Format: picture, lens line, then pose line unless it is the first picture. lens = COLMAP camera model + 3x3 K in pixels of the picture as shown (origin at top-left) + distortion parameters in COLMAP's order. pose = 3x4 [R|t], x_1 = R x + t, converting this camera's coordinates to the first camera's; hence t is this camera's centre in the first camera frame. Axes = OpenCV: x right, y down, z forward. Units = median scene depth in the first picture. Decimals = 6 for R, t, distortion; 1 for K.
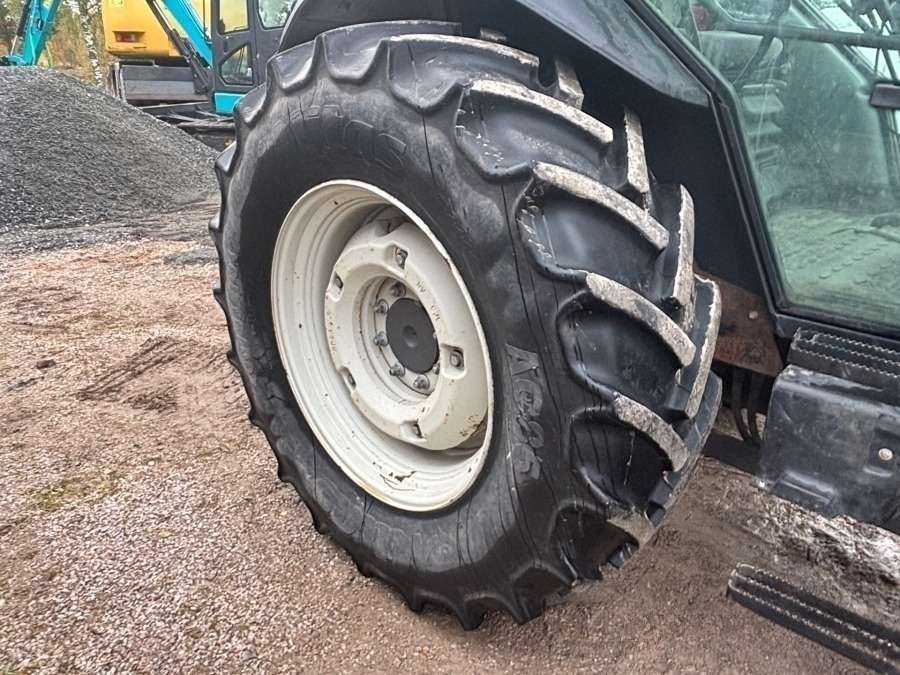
lens RADIAL K [[678.8, 0, 449.0], [0, 678.8, 343.4], [0, 0, 1]] dist [0.053594, -0.062748]
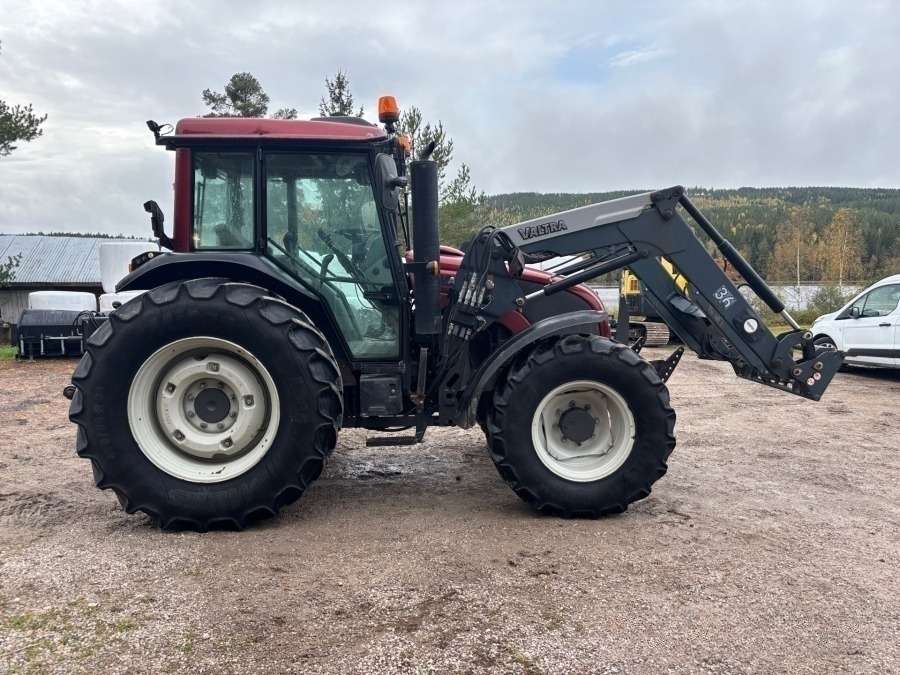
lens RADIAL K [[663.9, 0, 448.6], [0, 663.9, 348.4], [0, 0, 1]] dist [0.059421, -0.057828]
pose [[0.683547, -0.103053, 0.722595, -1.453039], [0.302564, 0.940927, -0.152023, 0.507214], [-0.664243, 0.322546, 0.674348, -1.403044]]
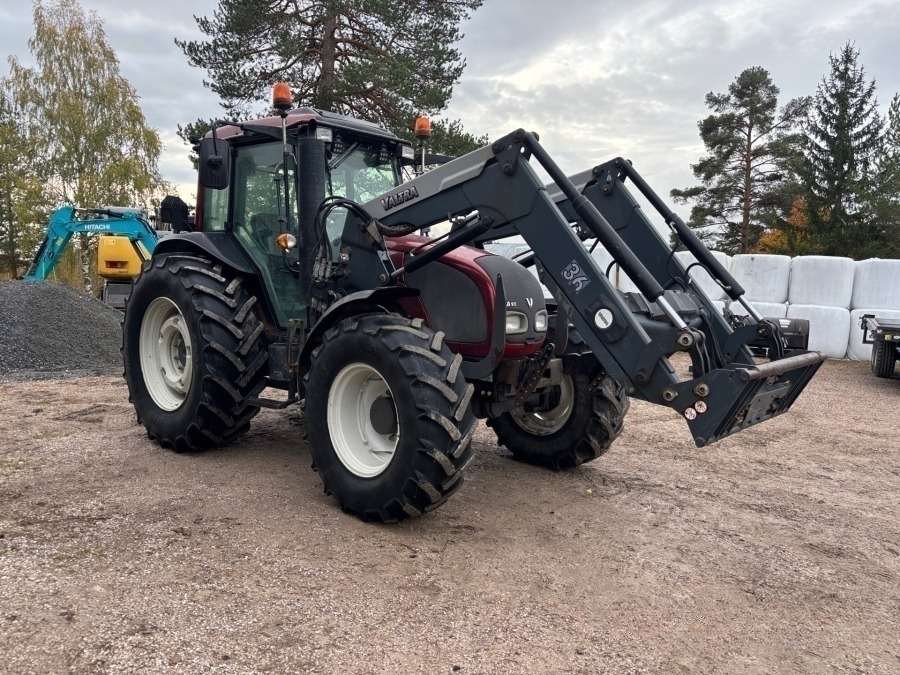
lens RADIAL K [[678.8, 0, 449.0], [0, 678.8, 343.4], [0, 0, 1]] dist [0.053594, -0.062748]
pose [[0.999323, -0.004369, 0.036528, 1.237722], [0.015333, 0.952035, -0.305605, 1.105612], [-0.033441, 0.305958, 0.951457, -2.322541]]
